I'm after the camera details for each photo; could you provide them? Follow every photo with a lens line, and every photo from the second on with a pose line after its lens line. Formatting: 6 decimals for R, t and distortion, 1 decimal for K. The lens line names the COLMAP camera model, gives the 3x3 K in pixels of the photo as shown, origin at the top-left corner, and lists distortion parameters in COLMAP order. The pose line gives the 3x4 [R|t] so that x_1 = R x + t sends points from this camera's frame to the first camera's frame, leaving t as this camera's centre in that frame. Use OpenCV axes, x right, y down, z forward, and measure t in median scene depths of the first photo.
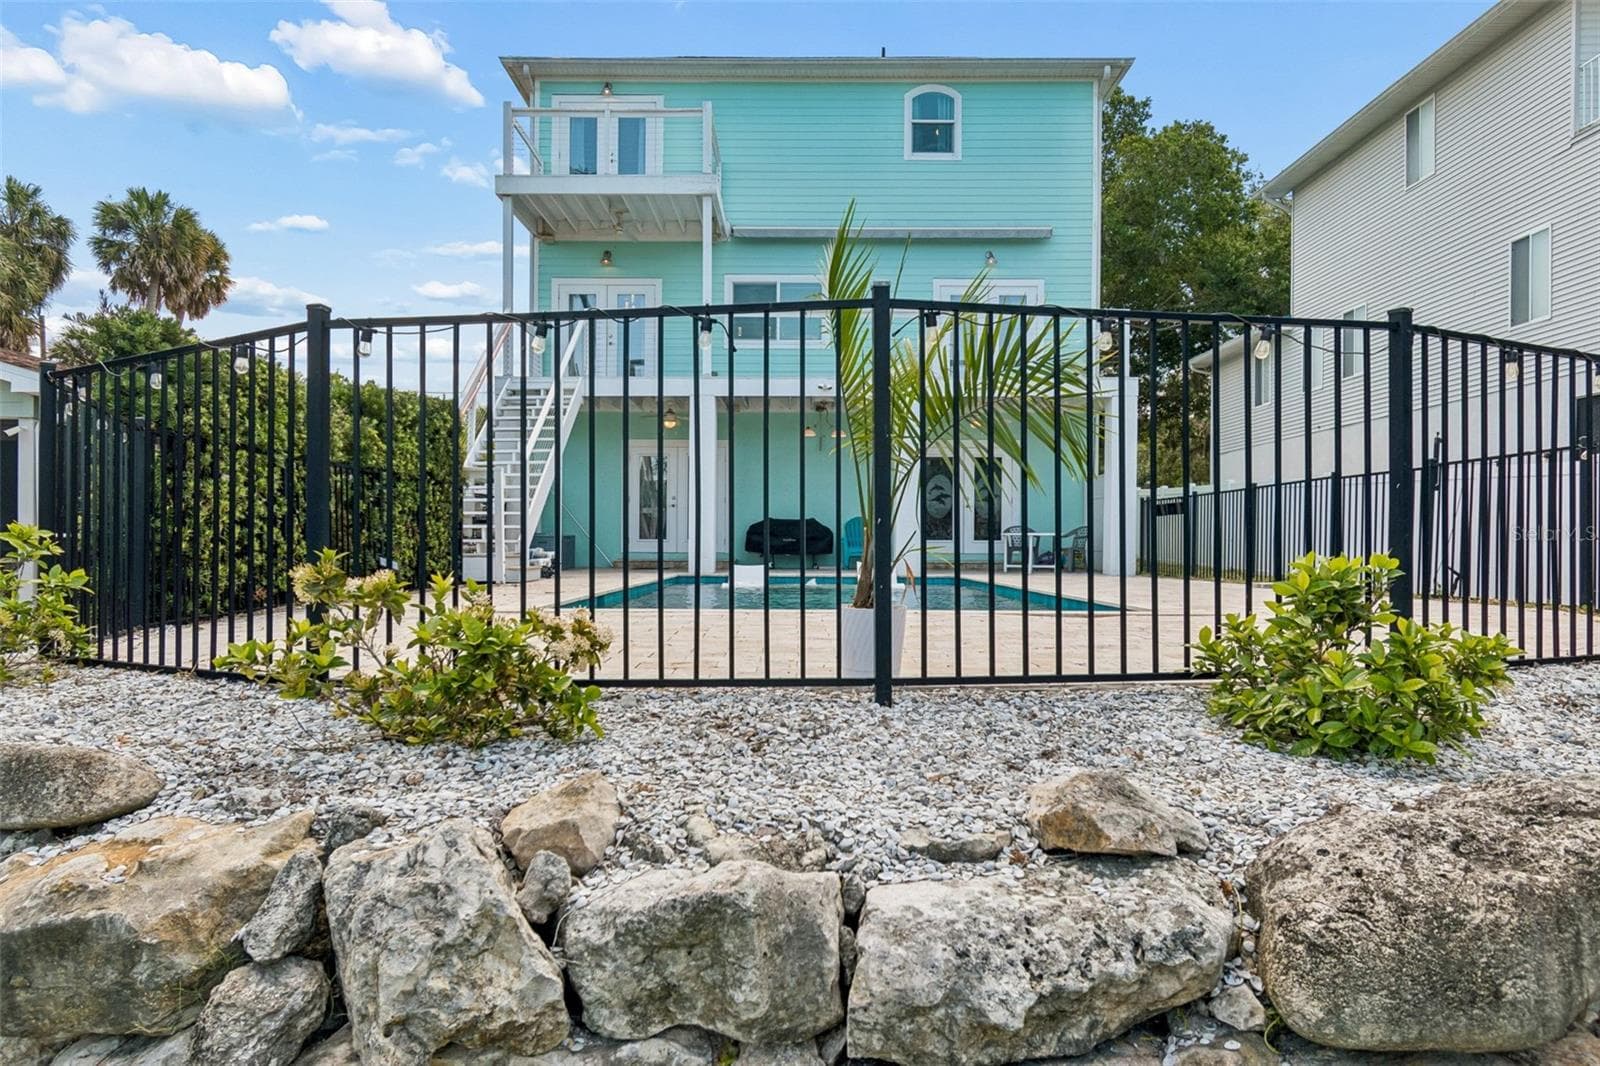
lens RADIAL K [[1050.0, 0, 790.0], [0, 1050.0, 522.6], [0, 0, 1]] dist [-0.030005, -0.000411]
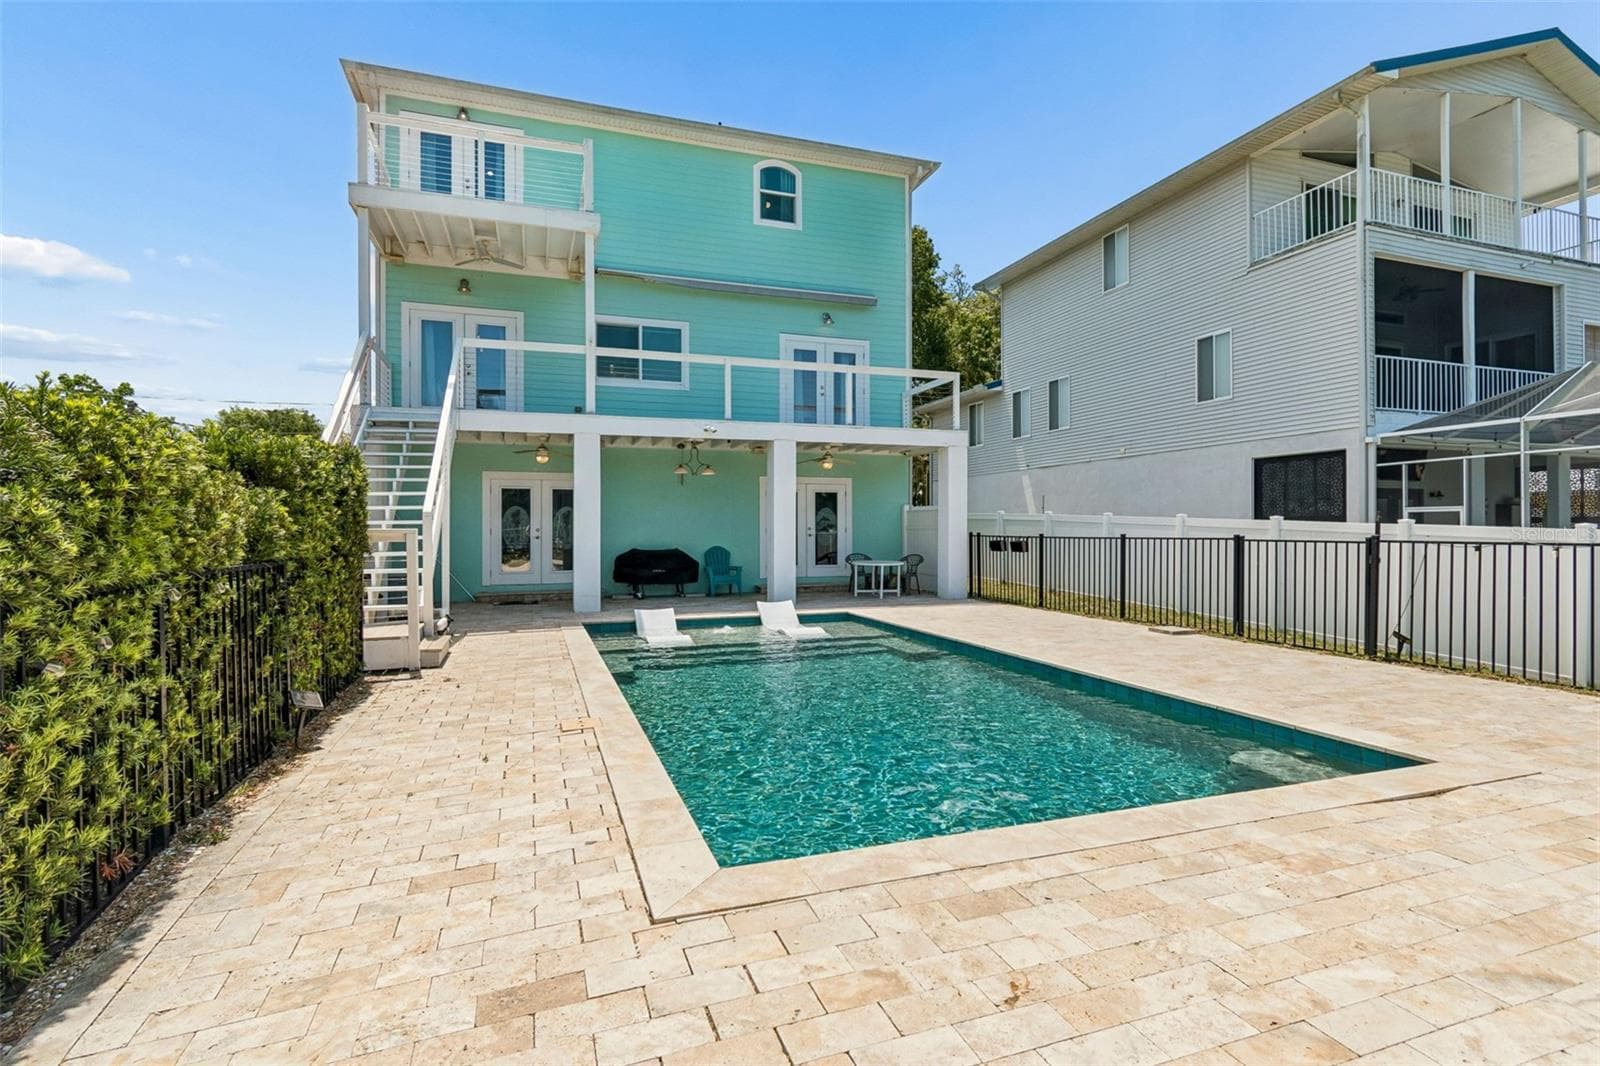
lens RADIAL K [[769.7, 0, 807.9], [0, 769.7, 522.5], [0, 0, 1]] dist [-0.011712, 0.007377]
pose [[0.933871, -0.006909, 0.357543, -0.136211], [0.000934, 0.999857, 0.016882, -0.045557], [-0.357608, -0.015432, 0.933744, 0.218530]]
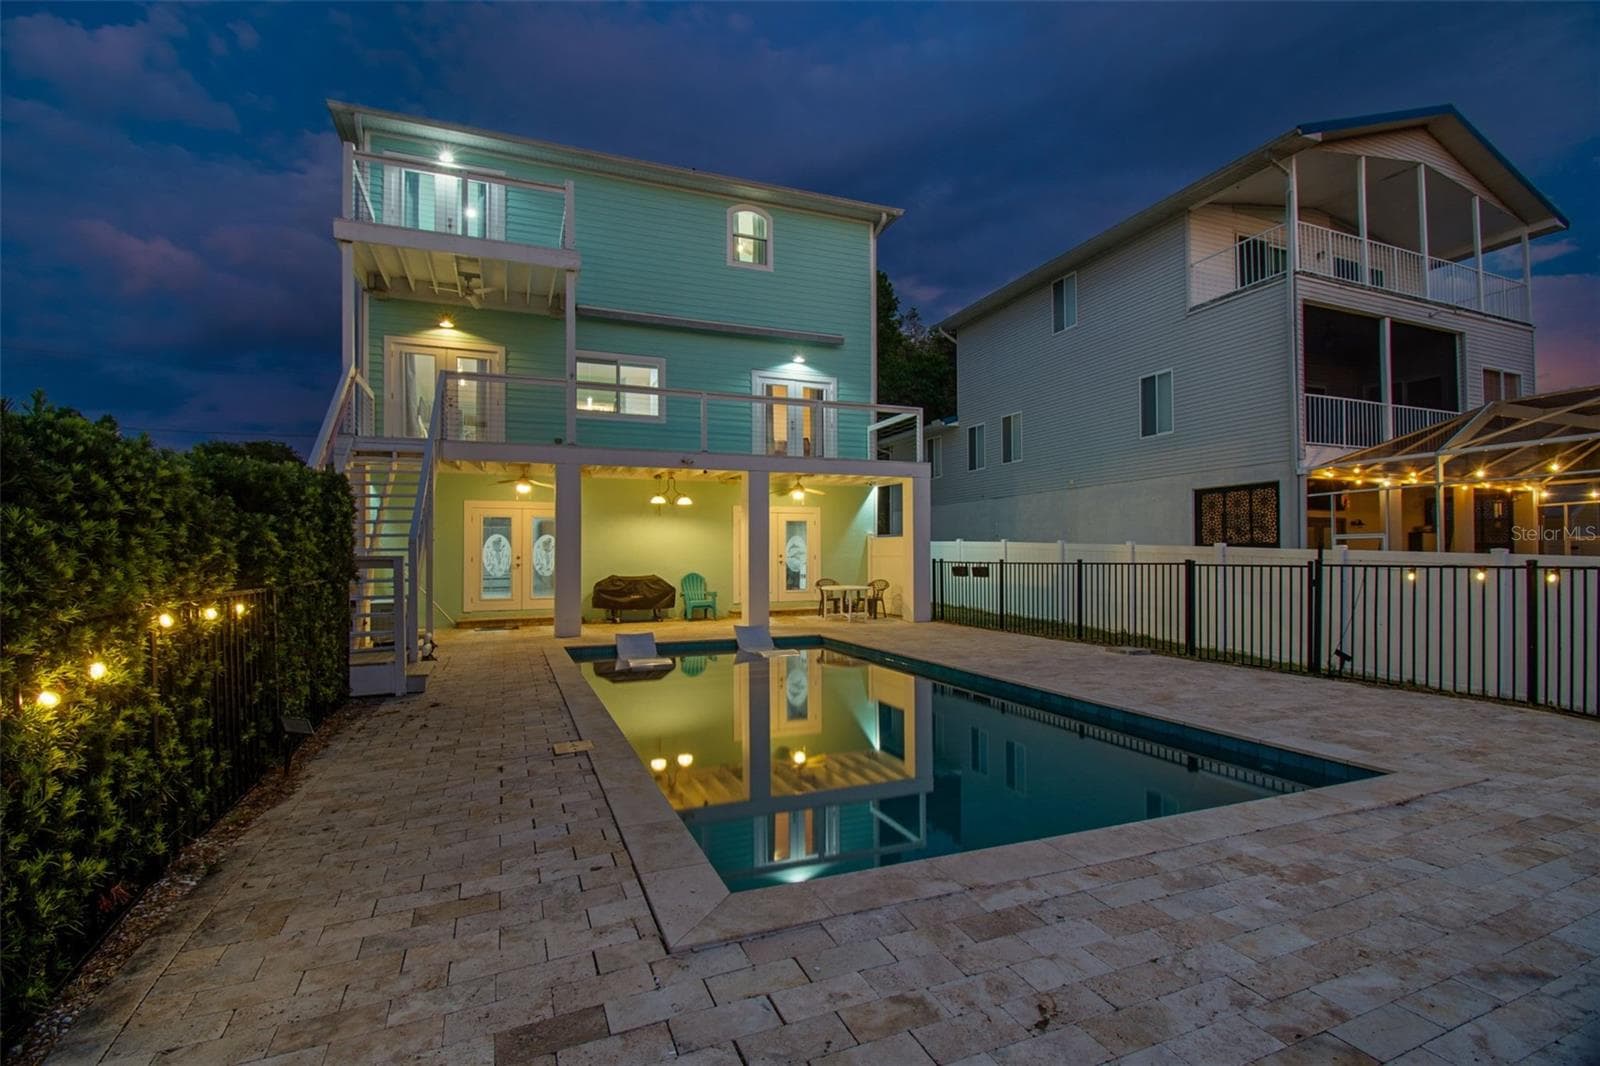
lens RADIAL K [[728.1, 0, 798.5], [0, 728.1, 543.3], [0, 0, 1]] dist [-0.007568, -0.010519]
pose [[0.918891, -0.004517, 0.394485, -0.142689], [0.002310, 0.999979, 0.006070, -0.043985], [-0.394504, -0.004666, 0.918883, 0.230425]]
